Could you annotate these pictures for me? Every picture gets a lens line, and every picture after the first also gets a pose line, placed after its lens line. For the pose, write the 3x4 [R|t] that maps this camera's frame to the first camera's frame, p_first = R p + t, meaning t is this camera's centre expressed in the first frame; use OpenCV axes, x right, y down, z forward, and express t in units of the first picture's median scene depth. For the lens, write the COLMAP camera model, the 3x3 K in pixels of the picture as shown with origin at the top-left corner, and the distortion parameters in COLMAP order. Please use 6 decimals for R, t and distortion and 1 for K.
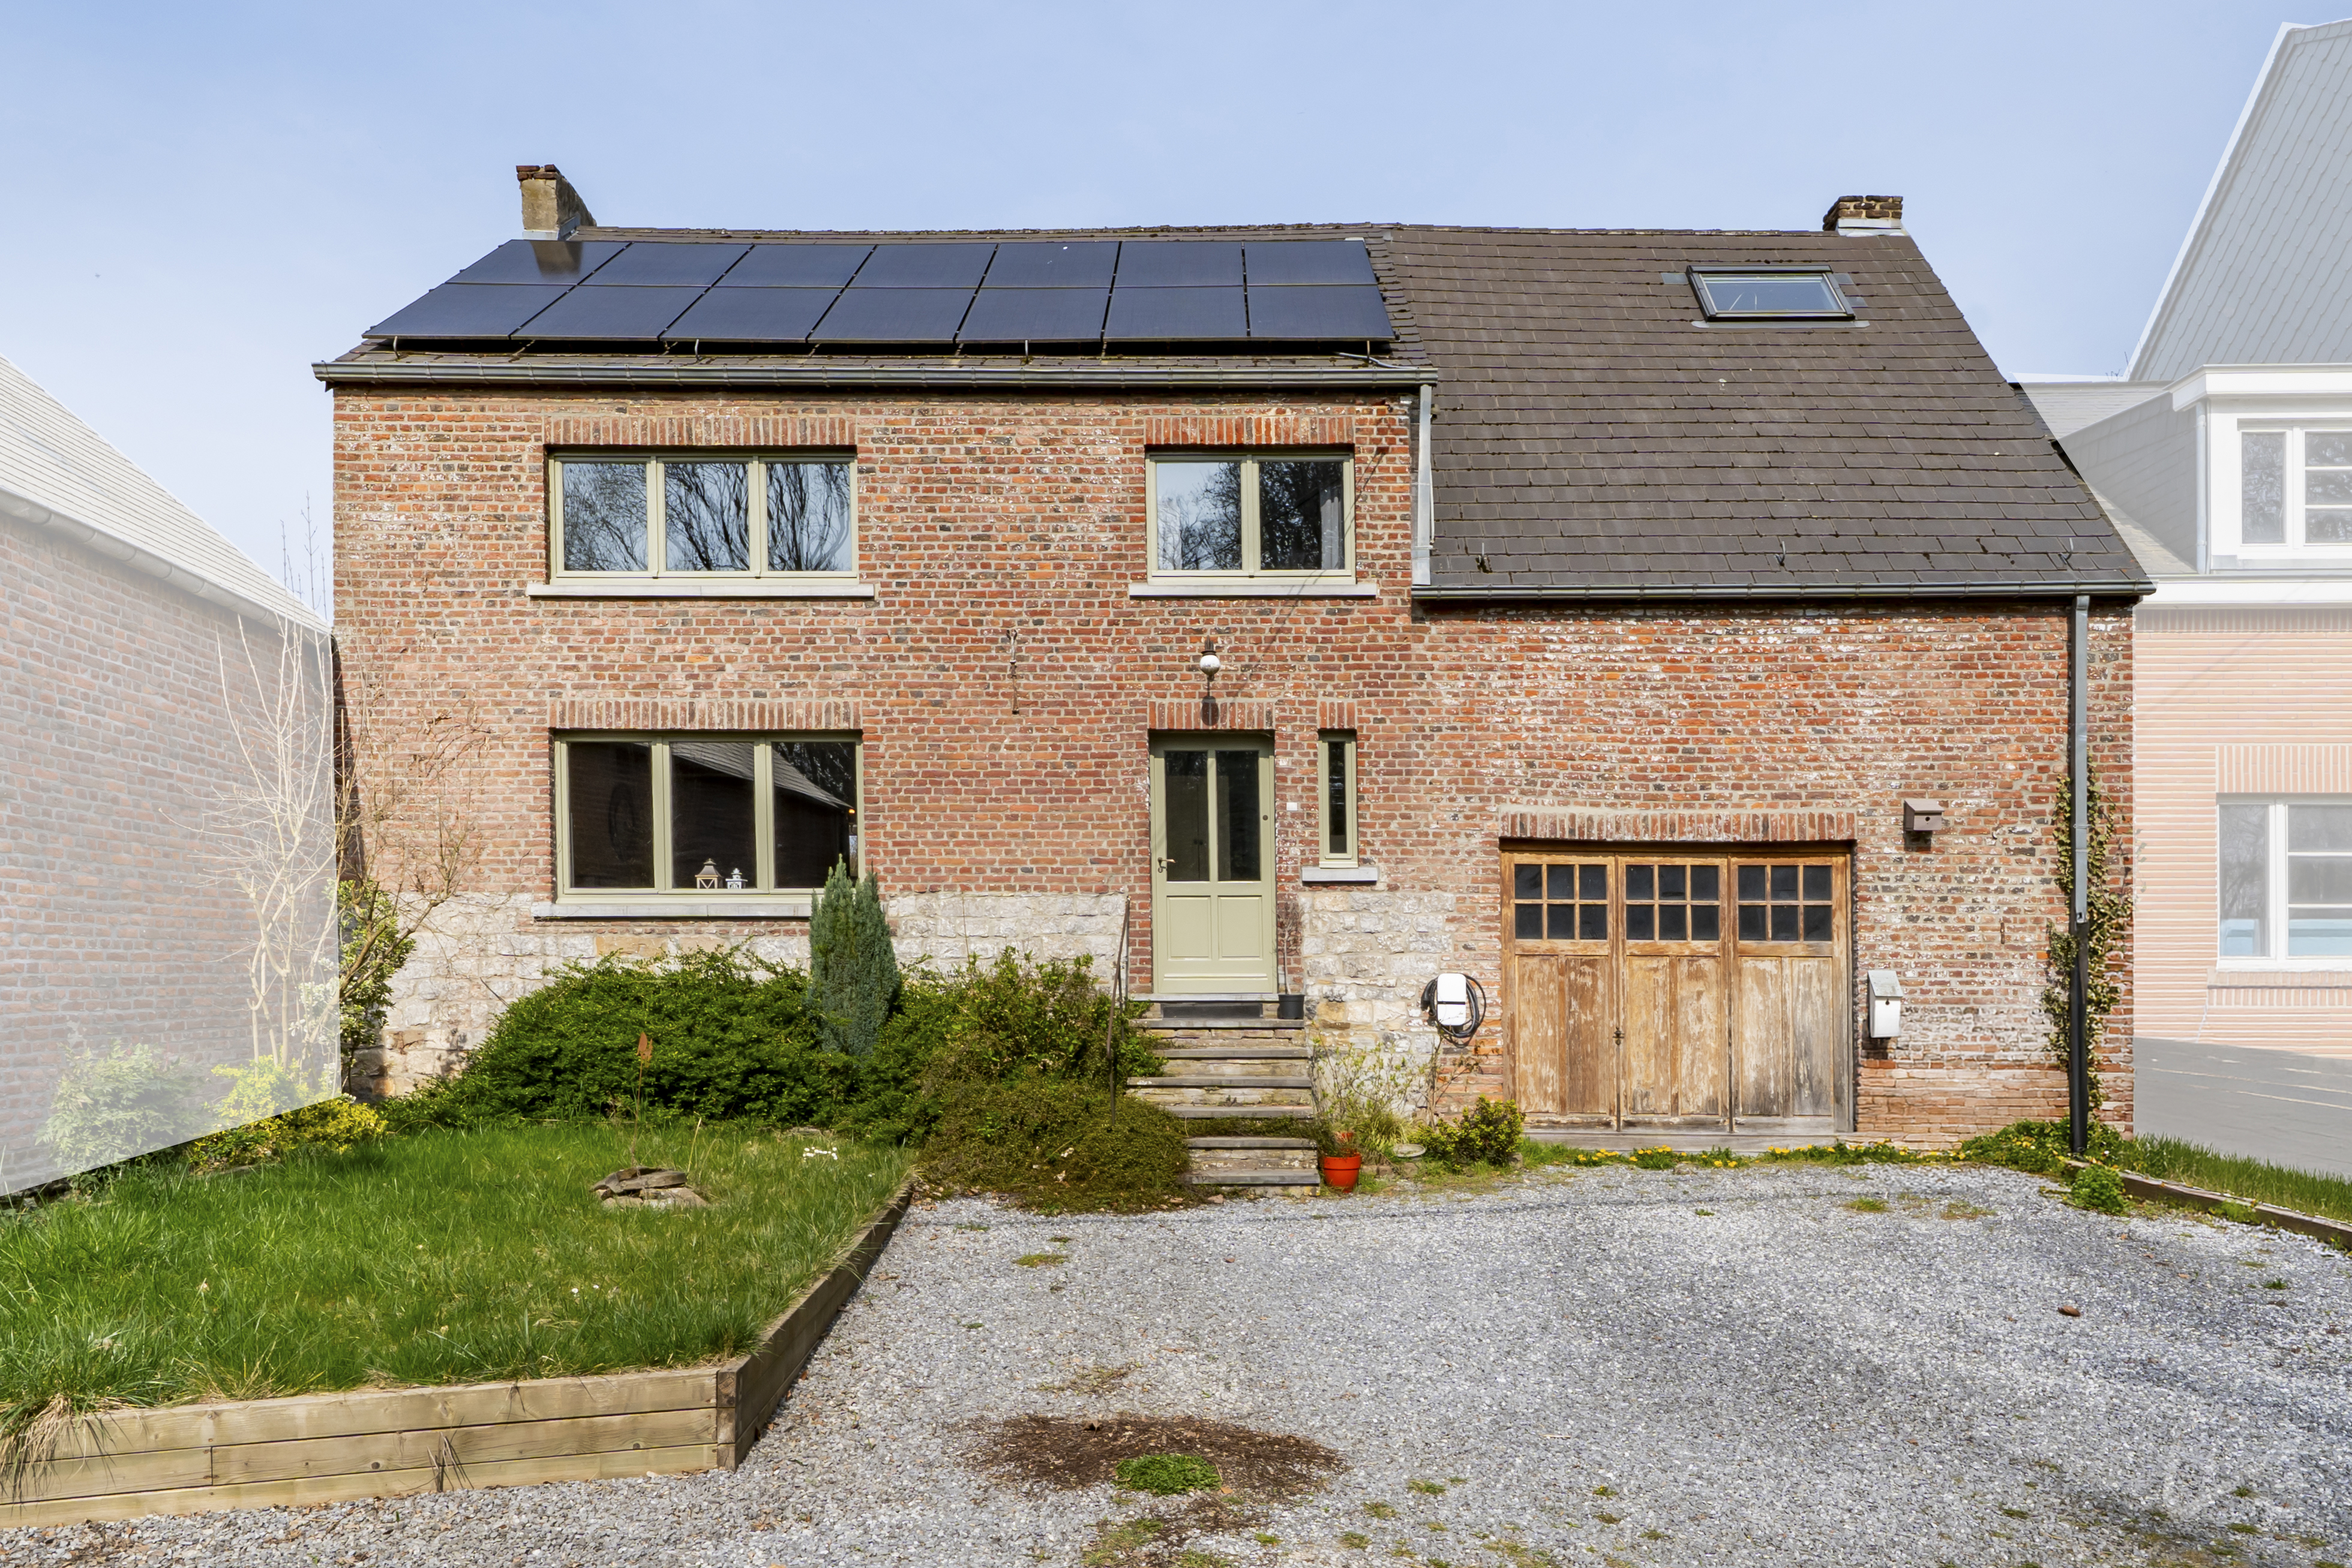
lens RADIAL K [[1684.1, 0, 1175.0], [0, 1684.1, 964.8], [0, 0, 1]] dist [0.020435, 0.005807]
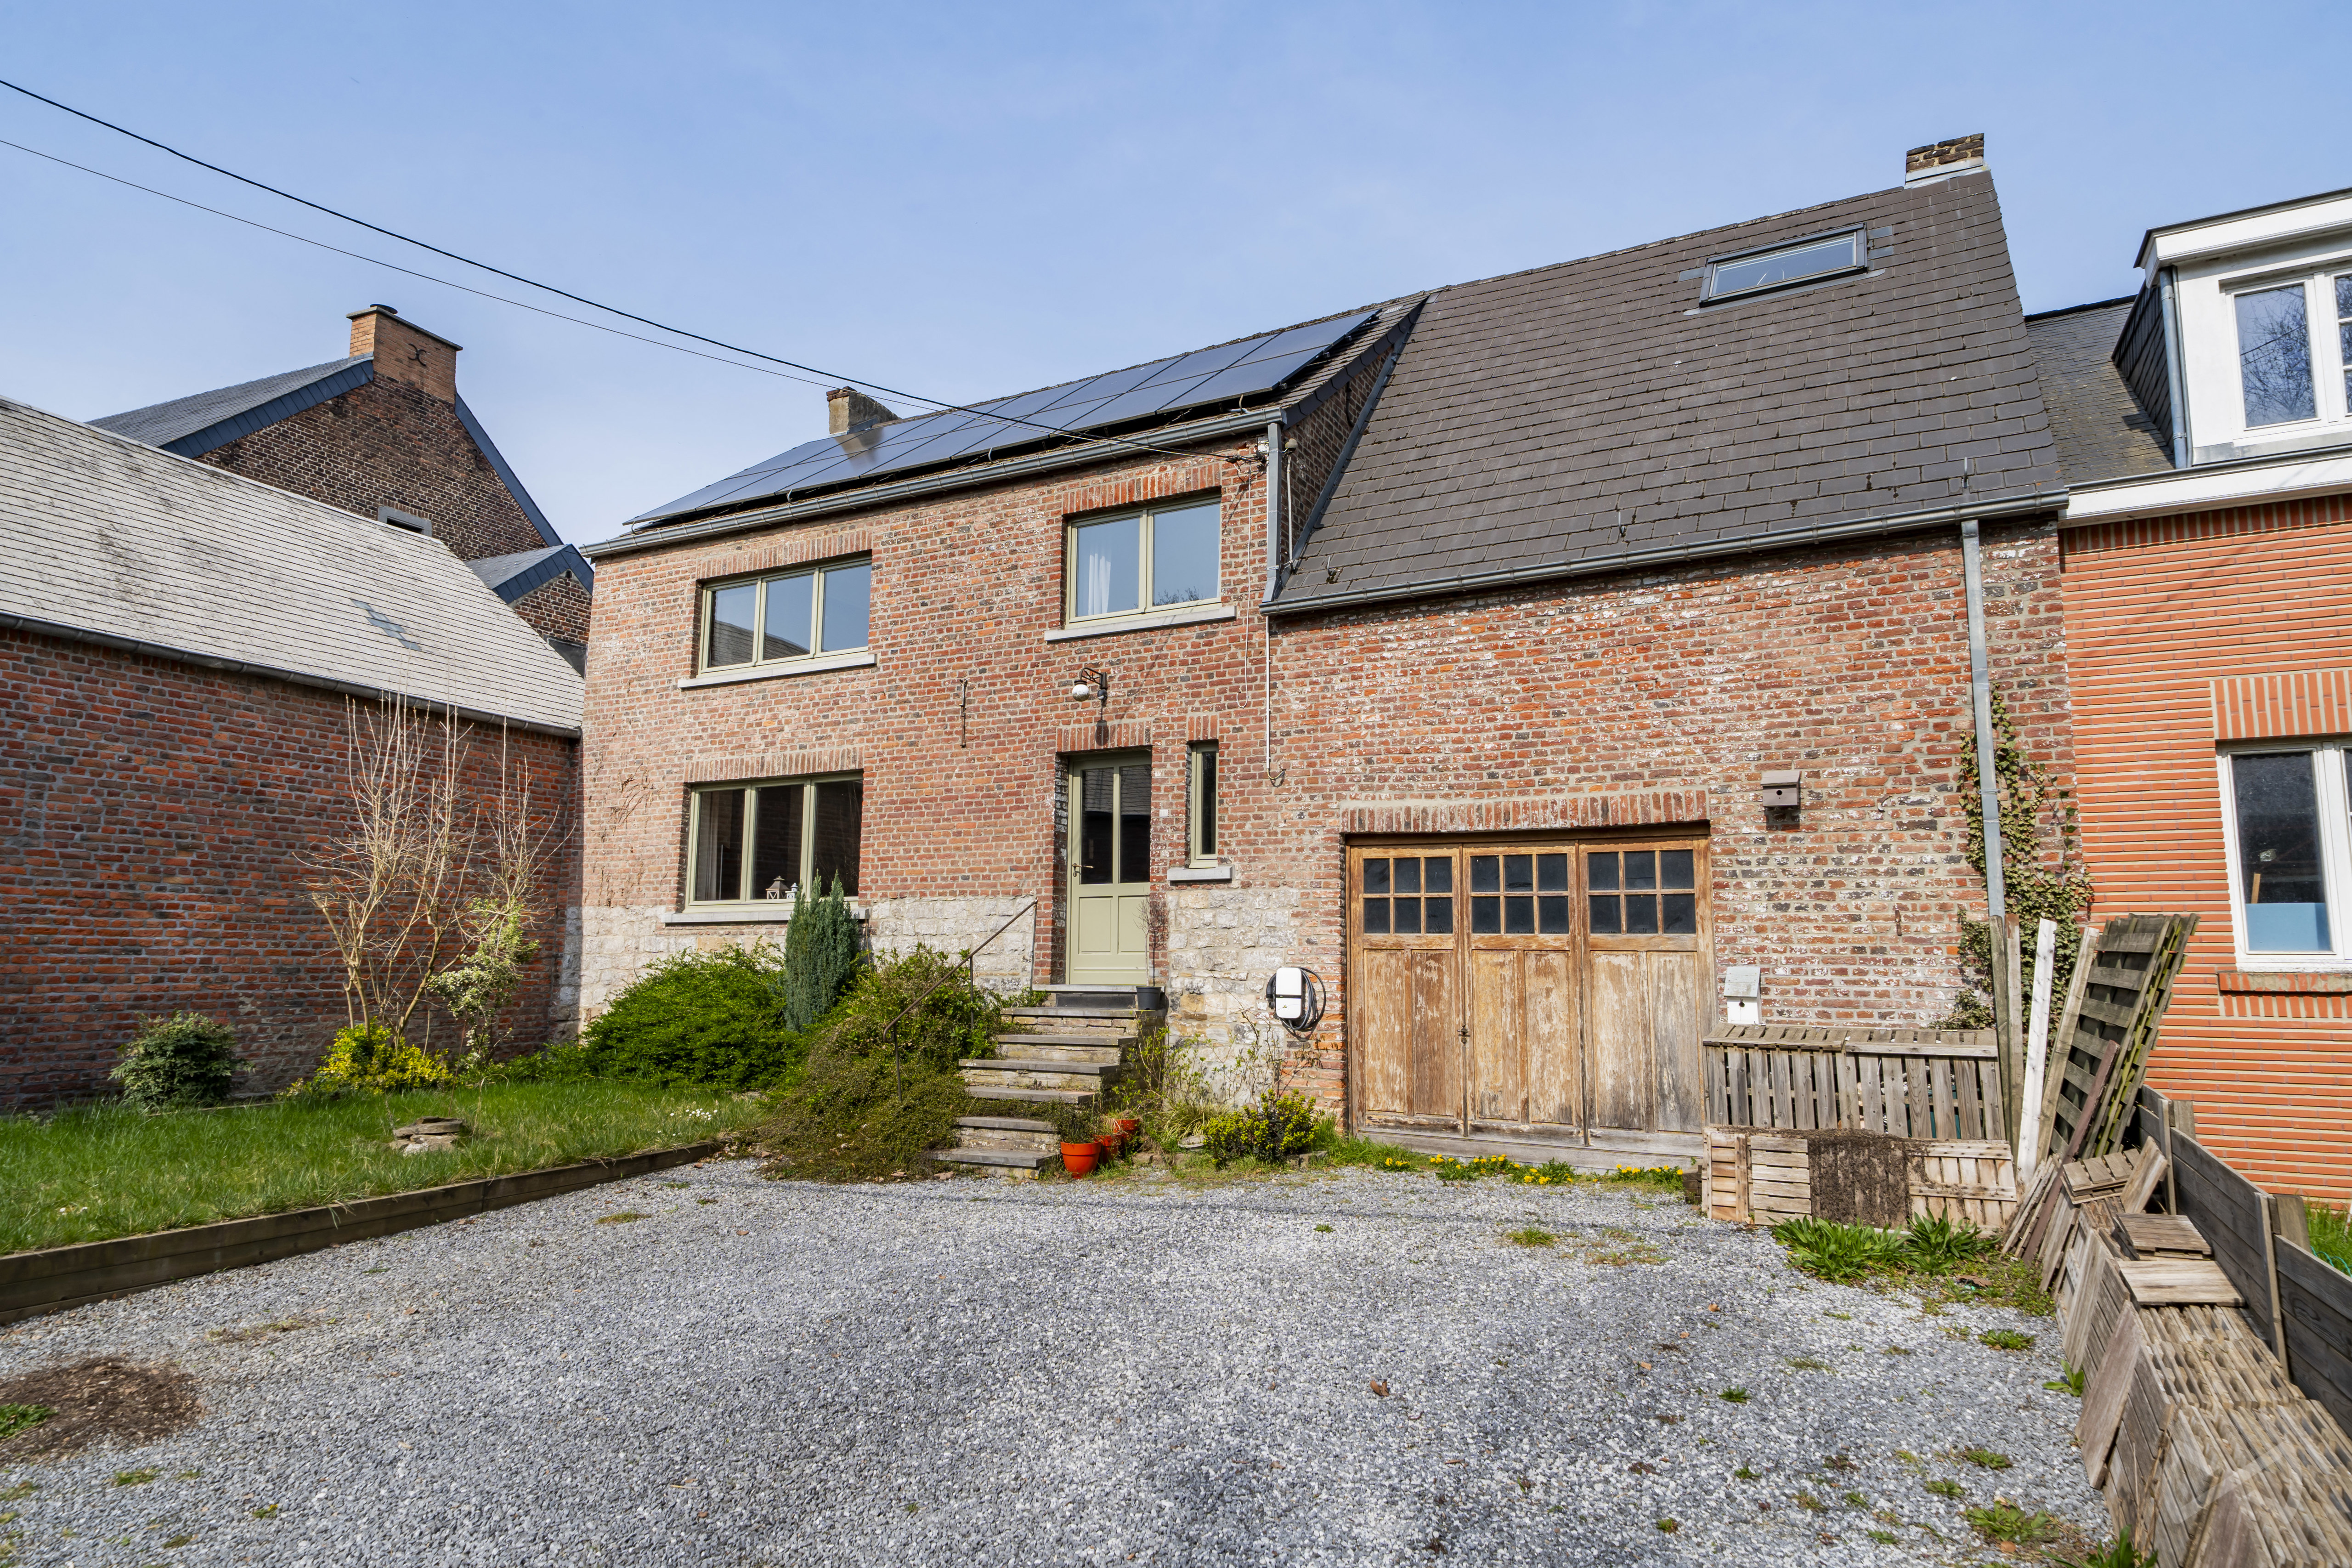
lens RADIAL K [[1355.7, 0, 1176.0], [0, 1355.7, 784.0], [0, 0, 1]] dist [0.035387, -0.001228]
pose [[0.884544, -0.058671, -0.462752, 0.486436], [-0.002988, 0.991325, -0.131399, 0.003400], [0.466447, 0.117611, 0.876696, 0.228002]]
